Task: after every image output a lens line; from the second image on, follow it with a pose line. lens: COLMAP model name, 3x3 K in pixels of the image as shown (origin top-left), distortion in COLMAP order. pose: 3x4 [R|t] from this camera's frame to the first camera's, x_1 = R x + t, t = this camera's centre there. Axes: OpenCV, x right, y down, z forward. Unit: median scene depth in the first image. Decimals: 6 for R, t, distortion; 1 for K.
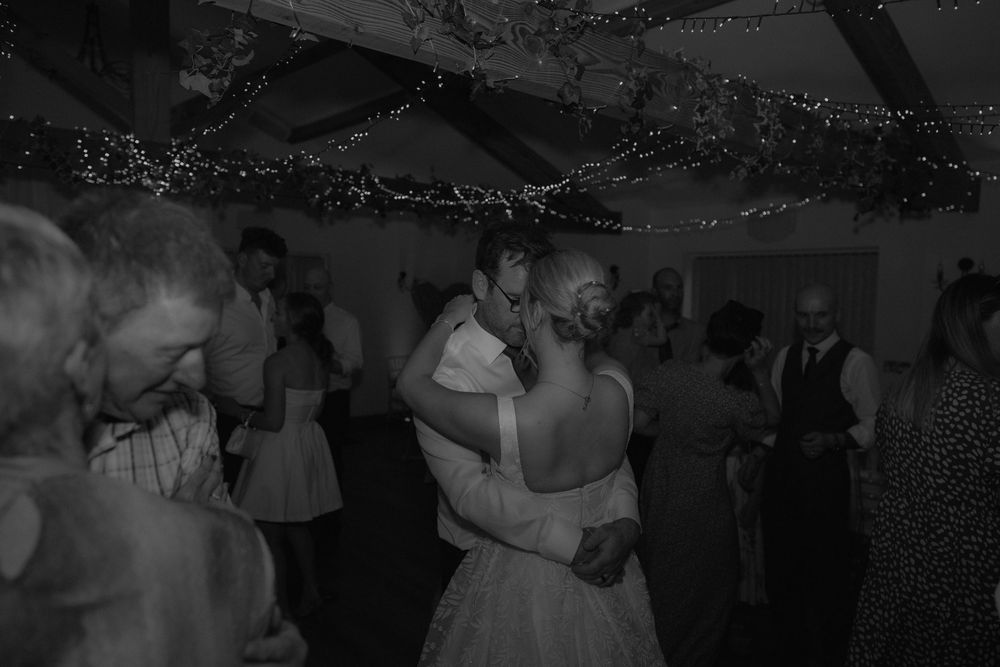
lens RADIAL K [[699.7, 0, 500.0], [0, 699.7, 333.5], [0, 0, 1]] dist [-0.000334, 0.001183]
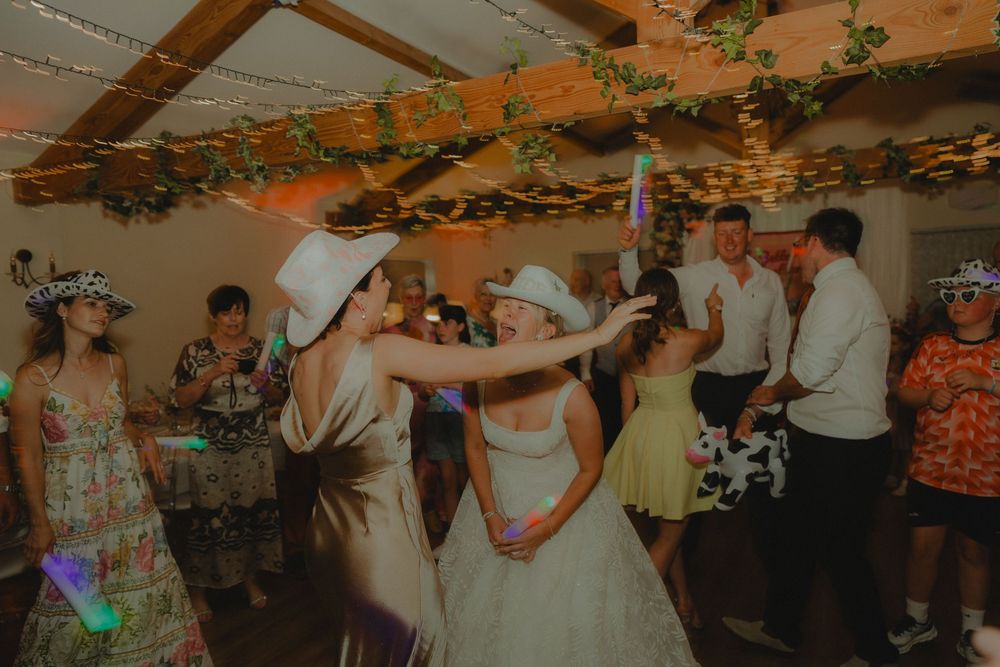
lens RADIAL K [[677.9, 0, 500.0], [0, 677.9, 333.5], [0, 0, 1]] dist [-0.003389, -0.001232]
pose [[0.374474, 0.012456, -0.927154, 0.508799], [0.000771, 0.999905, 0.013745, 0.030146], [0.927237, -0.005862, 0.374429, 0.085215]]
